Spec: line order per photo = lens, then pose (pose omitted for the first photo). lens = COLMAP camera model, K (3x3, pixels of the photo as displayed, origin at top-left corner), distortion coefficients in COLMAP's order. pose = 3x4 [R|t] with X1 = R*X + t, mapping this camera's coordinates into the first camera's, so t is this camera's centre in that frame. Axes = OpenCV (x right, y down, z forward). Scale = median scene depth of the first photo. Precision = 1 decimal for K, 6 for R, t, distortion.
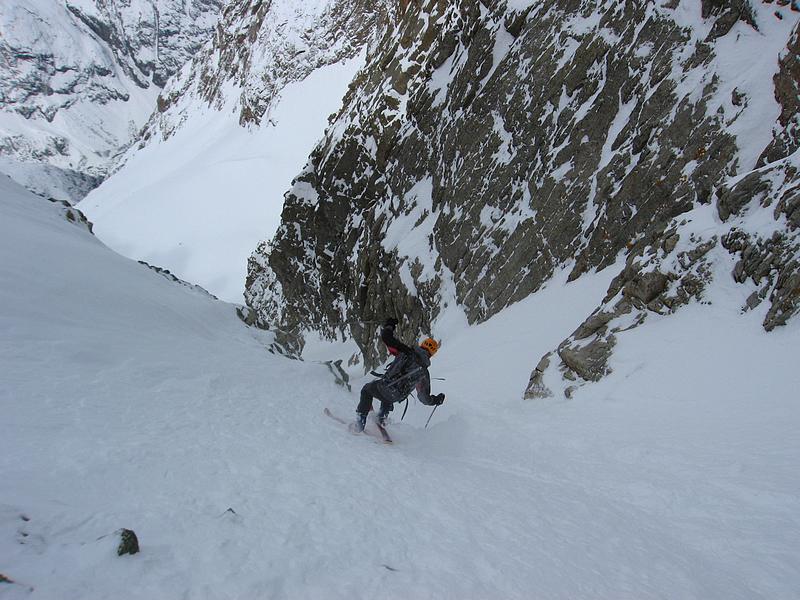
lens RADIAL K [[663.8, 0, 407.7], [0, 663.8, 290.7], [0, 0, 1]] dist [-0.139006, 0.106441]
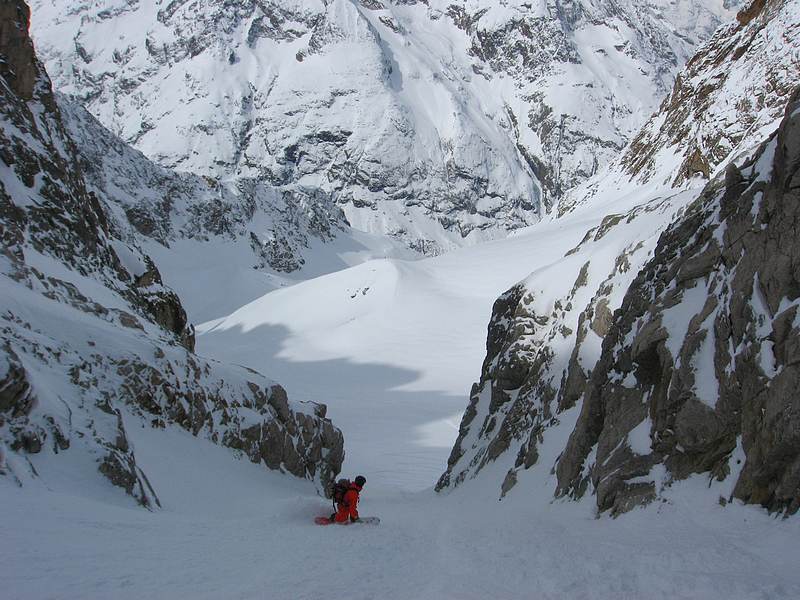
lens RADIAL K [[663.8, 0, 407.7], [0, 663.8, 290.7], [0, 0, 1]] dist [-0.139006, 0.106441]
pose [[0.799566, 0.245255, -0.548220, -0.025760], [-0.383523, 0.910967, -0.151822, 0.009892], [0.462175, 0.331647, 0.822439, 0.110484]]
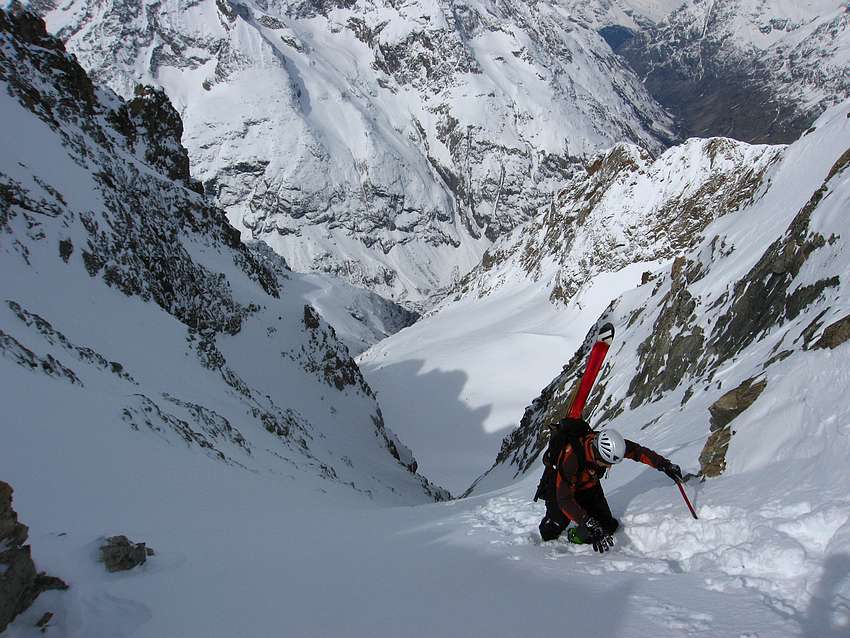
lens RADIAL K [[705.3, 0, 433.2], [0, 705.3, 309.1], [0, 0, 1]] dist [-0.139006, 0.106441]
pose [[0.896882, 0.183871, -0.402237, 0.008709], [-0.268120, 0.949346, -0.163872, -0.001850], [0.351730, 0.254821, 0.900751, -0.020979]]
